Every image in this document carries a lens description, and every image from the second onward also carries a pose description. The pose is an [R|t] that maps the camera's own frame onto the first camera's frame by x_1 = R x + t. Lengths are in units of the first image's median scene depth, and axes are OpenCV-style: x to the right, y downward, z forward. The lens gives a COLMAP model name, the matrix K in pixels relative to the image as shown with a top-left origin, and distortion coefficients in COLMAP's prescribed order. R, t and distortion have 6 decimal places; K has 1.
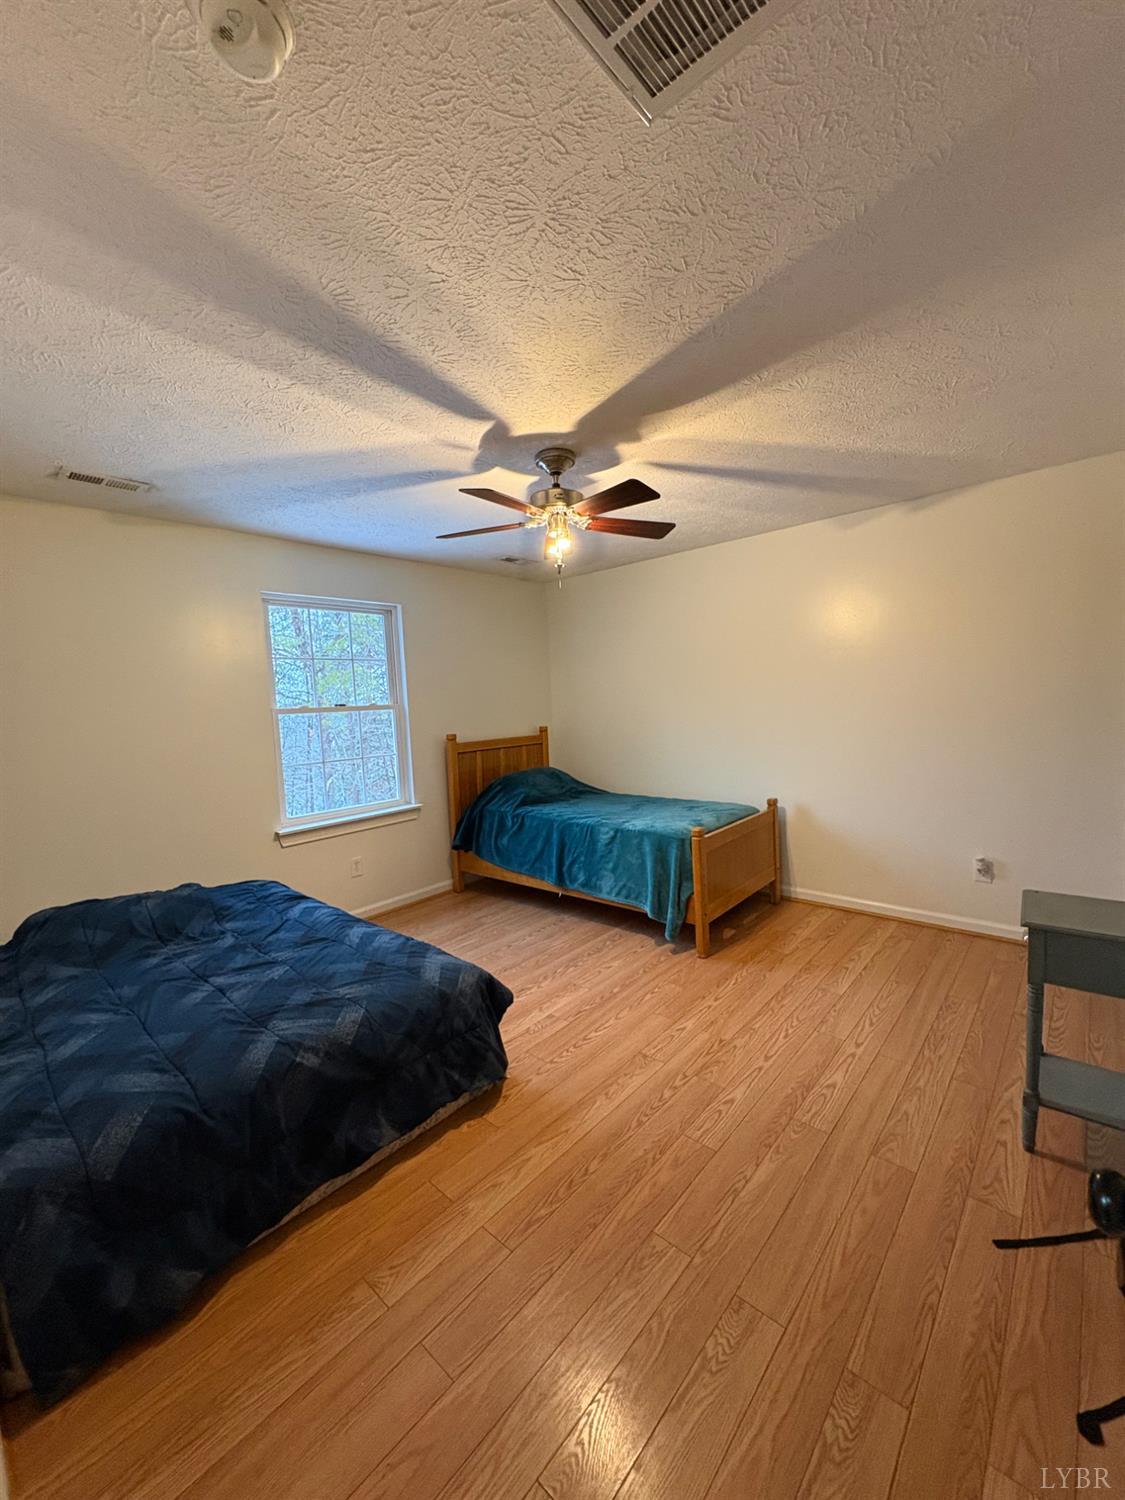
lens RADIAL K [[594.5, 0, 562.5], [0, 594.5, 750.0], [0, 0, 1]] dist [-0.003640, -0.000319]
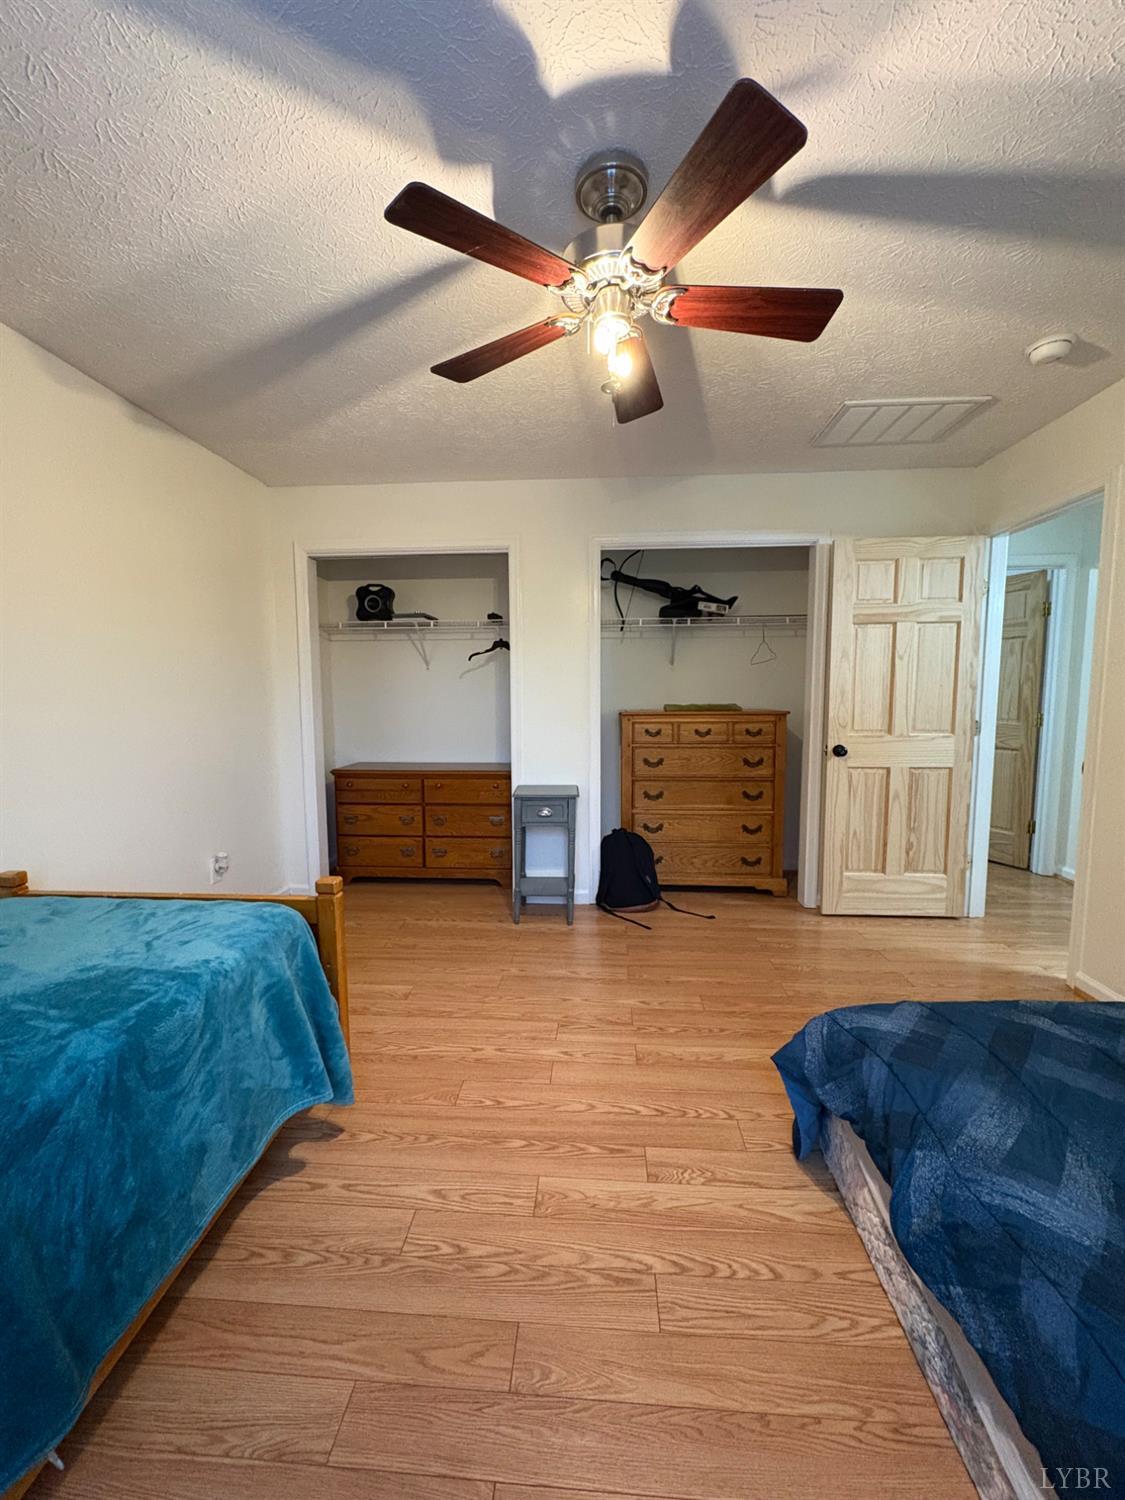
lens RADIAL K [[594.5, 0, 562.5], [0, 594.5, 750.0], [0, 0, 1]] dist [-0.003640, -0.000319]
pose [[-0.618845, -0.023382, 0.785165, -0.439858], [0.092076, 0.990507, 0.102069, -0.031830], [-0.780098, 0.135460, -0.610817, 1.470084]]
